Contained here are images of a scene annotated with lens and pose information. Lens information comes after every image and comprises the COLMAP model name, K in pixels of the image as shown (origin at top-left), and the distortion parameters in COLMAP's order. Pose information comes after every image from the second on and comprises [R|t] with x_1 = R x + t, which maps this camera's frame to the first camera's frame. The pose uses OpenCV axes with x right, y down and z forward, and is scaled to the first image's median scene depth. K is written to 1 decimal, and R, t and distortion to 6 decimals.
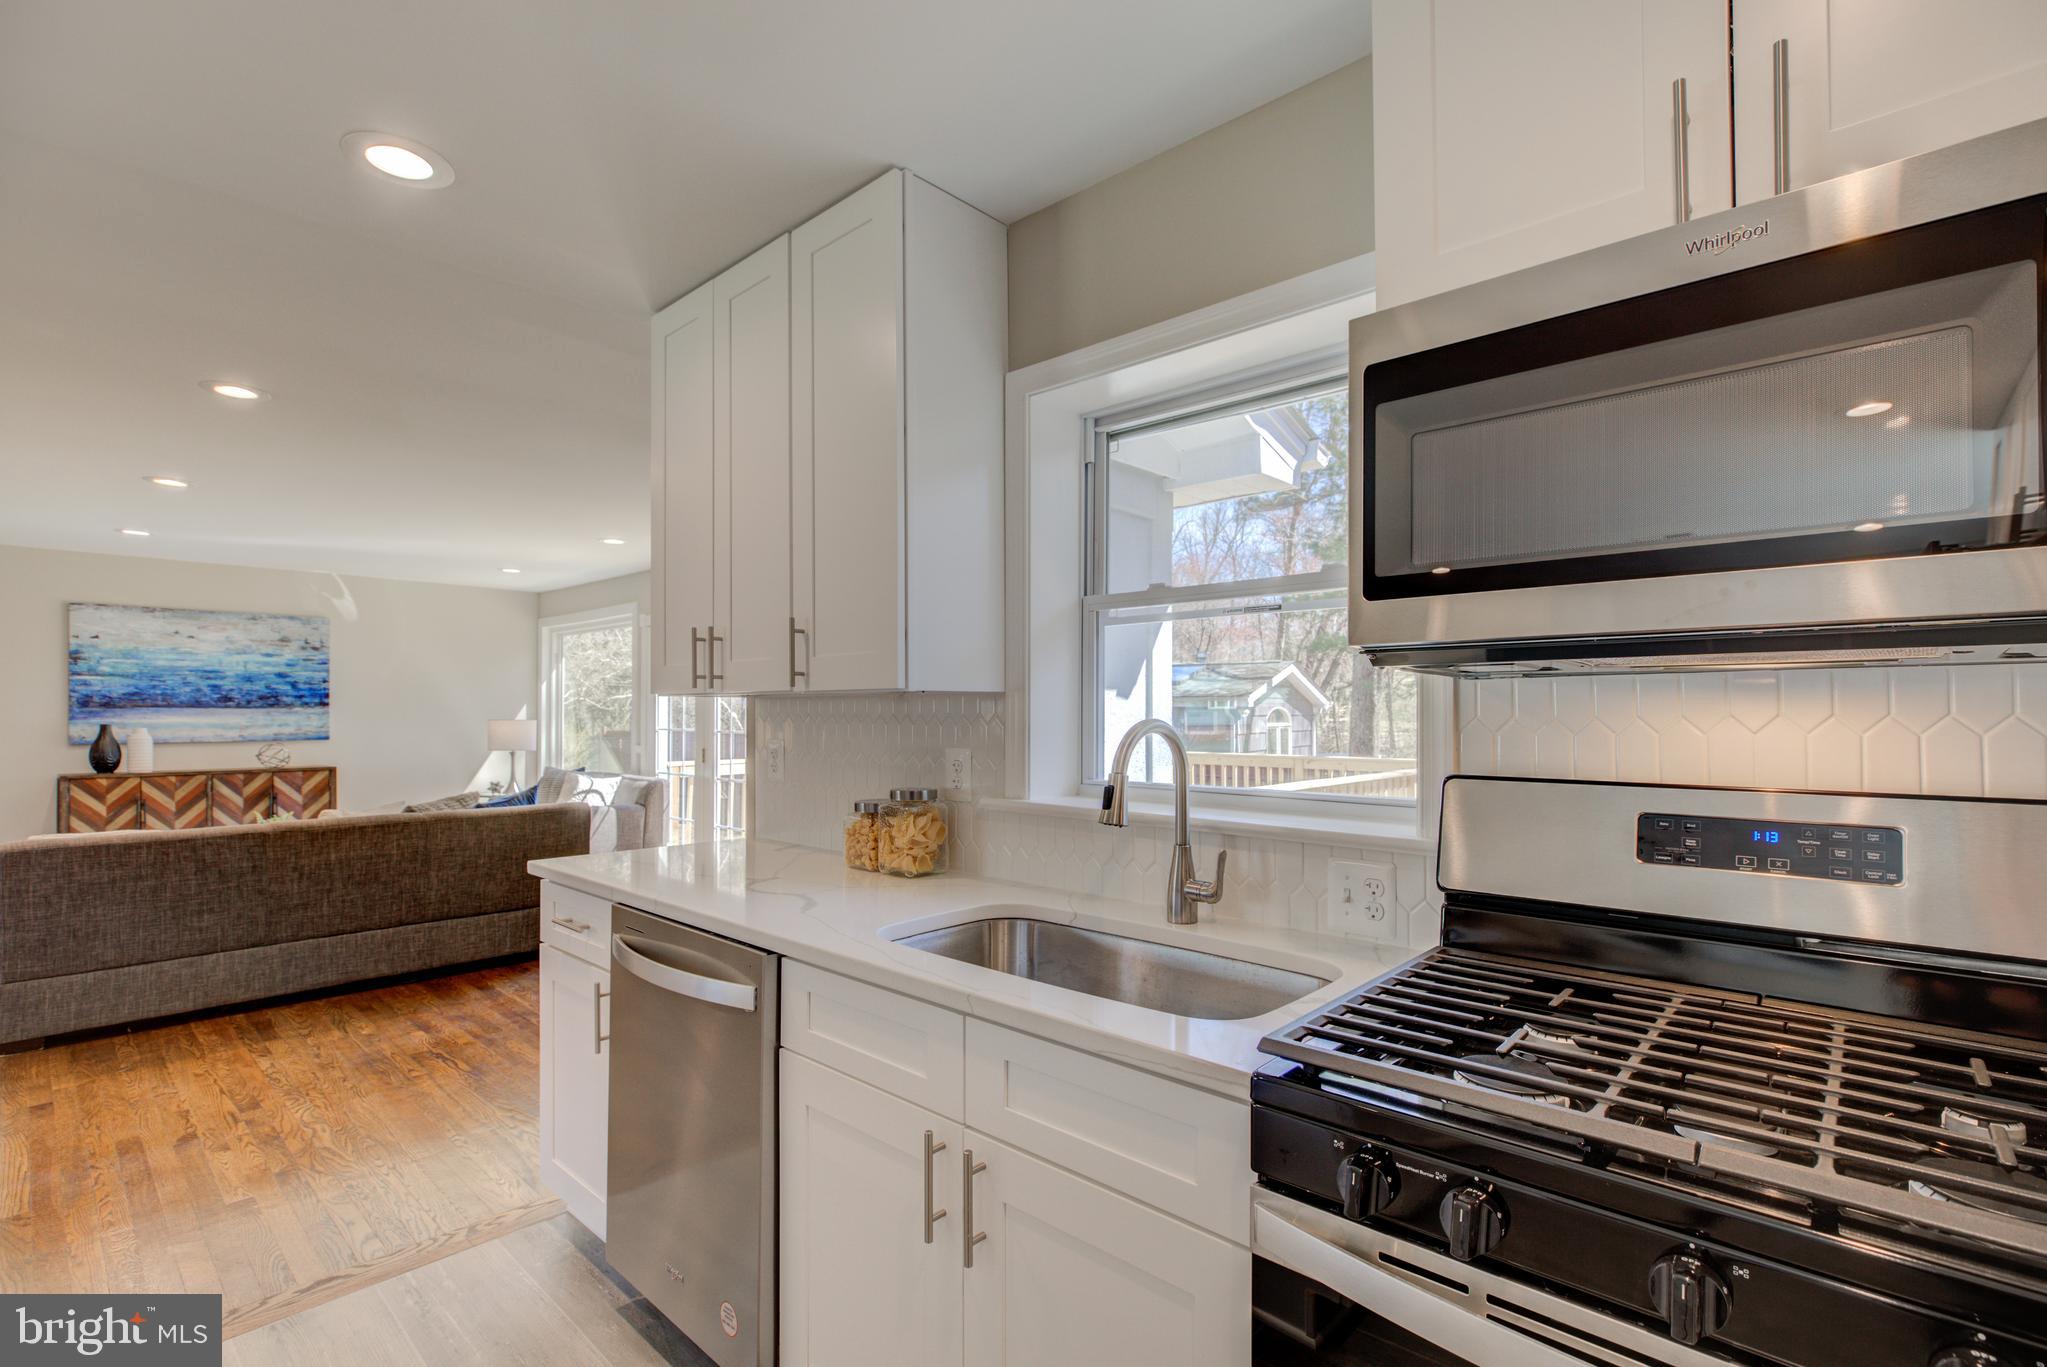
lens RADIAL K [[948.5, 0, 1024.6], [0, 948.5, 703.9], [0, 0, 1]] dist [-0.005757, 0.000753]
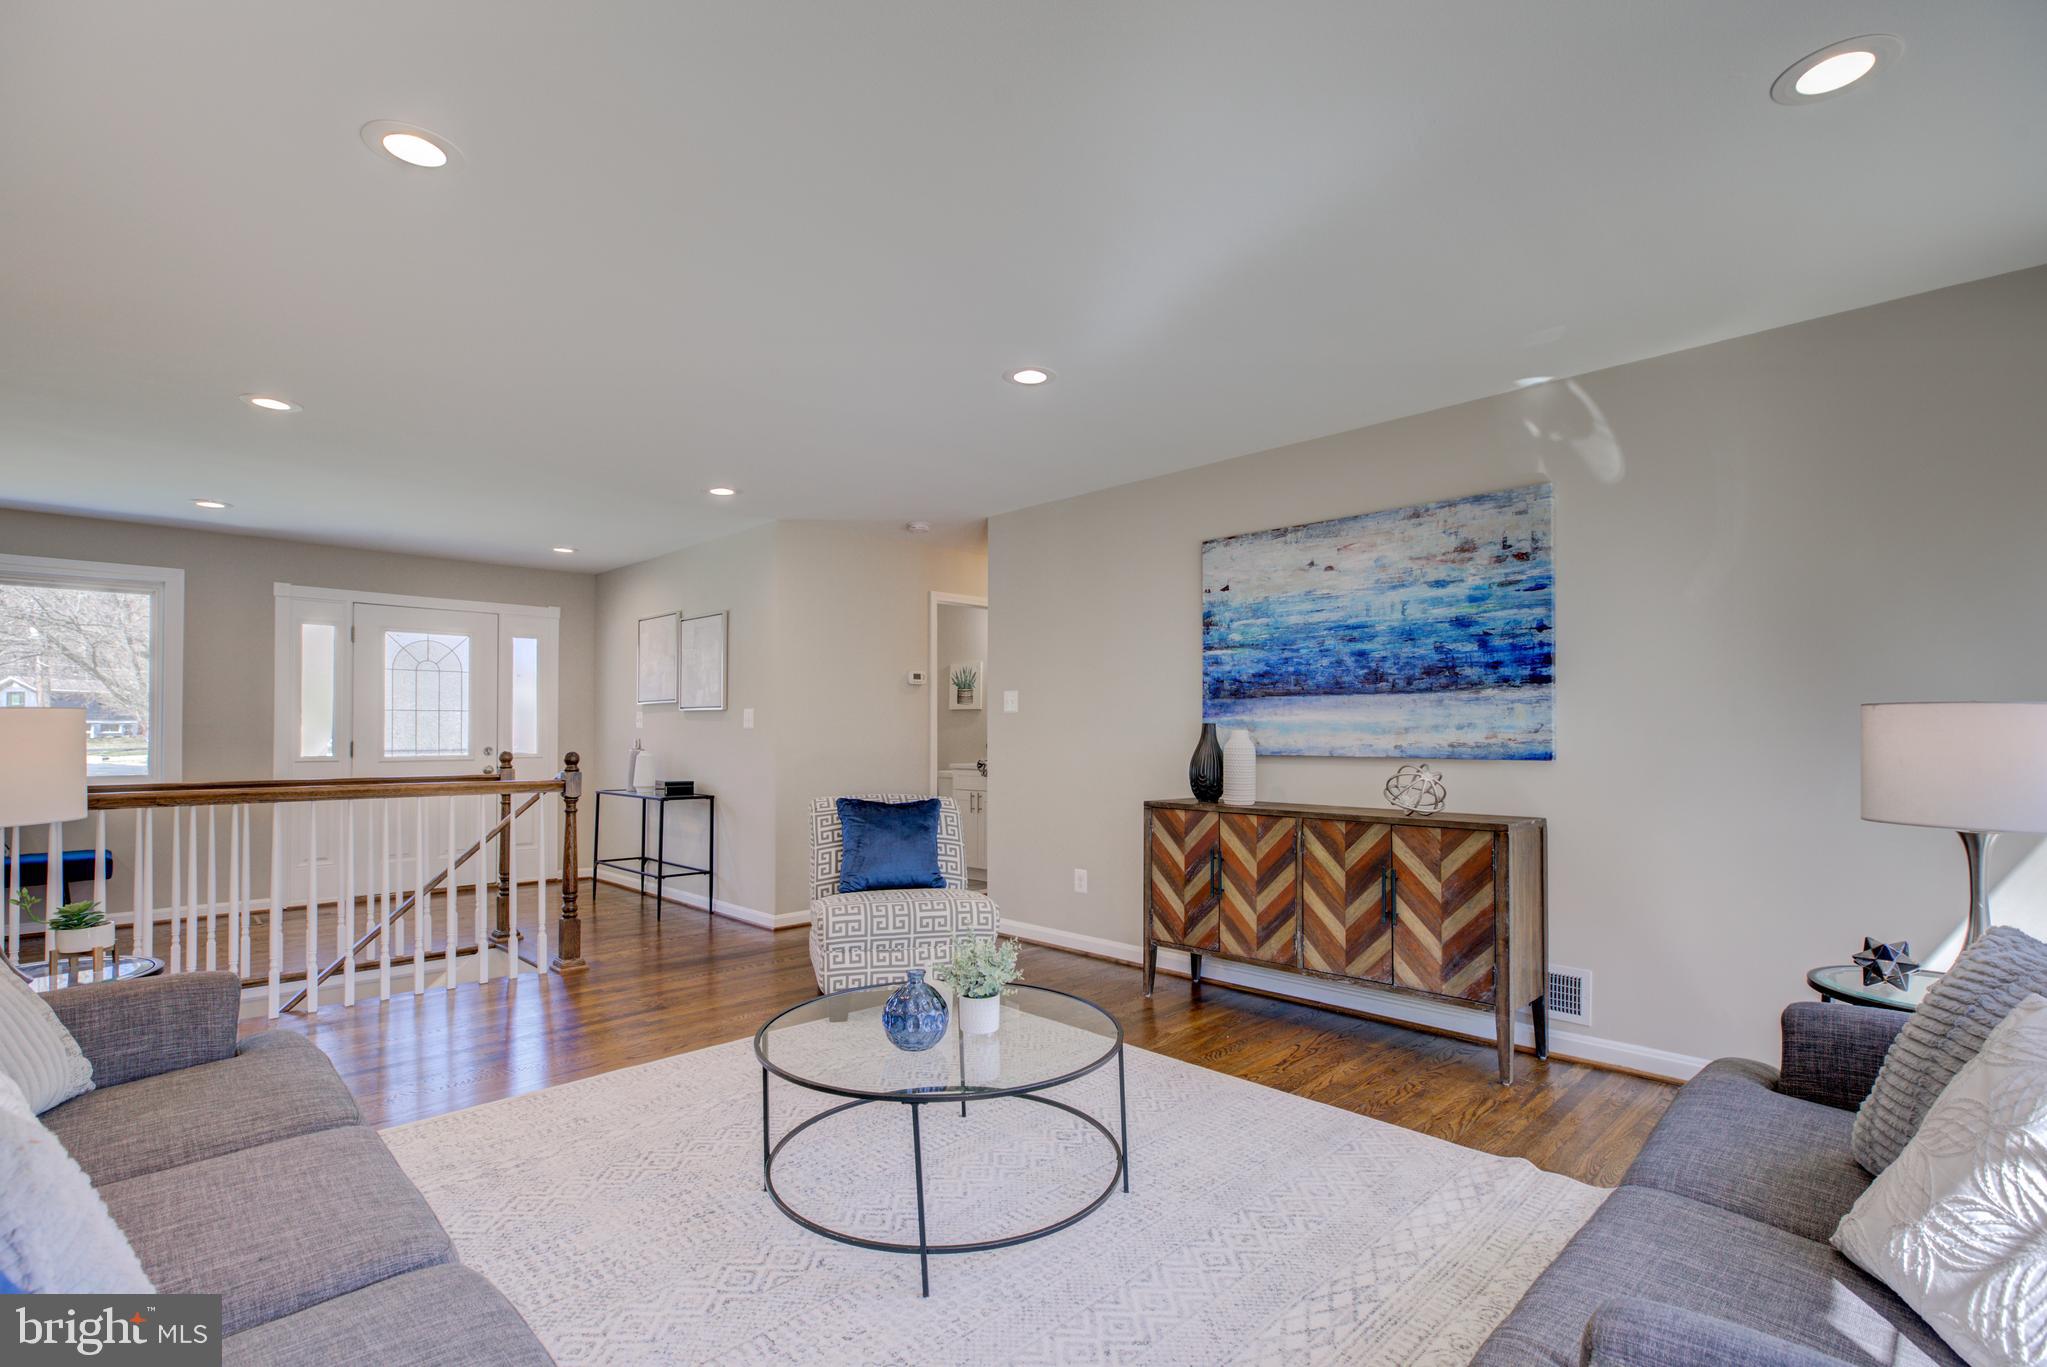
lens RADIAL K [[948.5, 0, 1046.2], [0, 948.5, 717.2], [0, 0, 1]] dist [-0.005757, 0.000753]
pose [[-0.036108, -0.011846, -0.999278, -0.311448], [0.013399, 0.999834, -0.012336, 0.021713], [0.999258, -0.013835, -0.035943, 0.839854]]
